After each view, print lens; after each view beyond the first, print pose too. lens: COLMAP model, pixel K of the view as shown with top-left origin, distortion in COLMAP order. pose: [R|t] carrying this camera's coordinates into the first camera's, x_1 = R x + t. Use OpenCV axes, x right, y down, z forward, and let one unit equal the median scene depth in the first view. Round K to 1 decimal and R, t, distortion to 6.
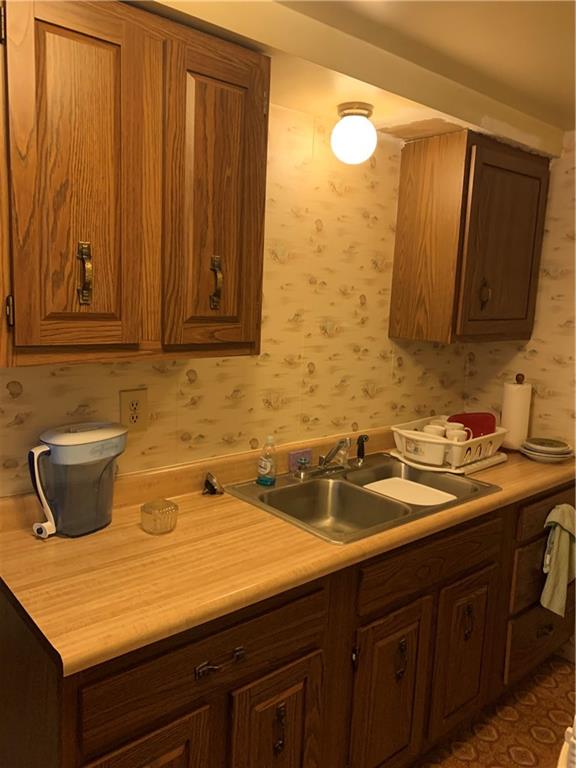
lens RADIAL K [[589.7, 0, 288.3], [0, 589.7, 382.7], [0, 0, 1]] dist [0.006613, 0.000597]
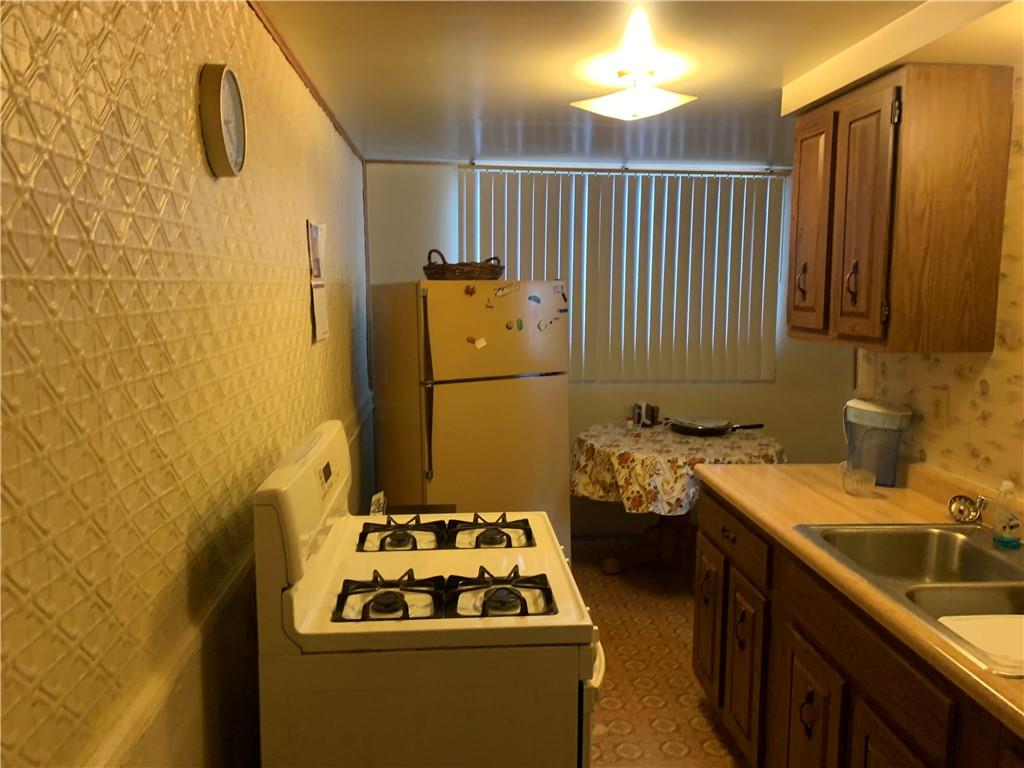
lens RADIAL K [[786.3, 0, 512.6], [0, 786.3, 383.2], [0, 0, 1]] dist [0.006613, 0.000597]
pose [[-0.585768, 0.046111, -0.809166, 1.238123], [-0.163973, 0.970992, 0.174035, -0.109002], [0.793719, 0.234625, -0.561215, 1.102066]]
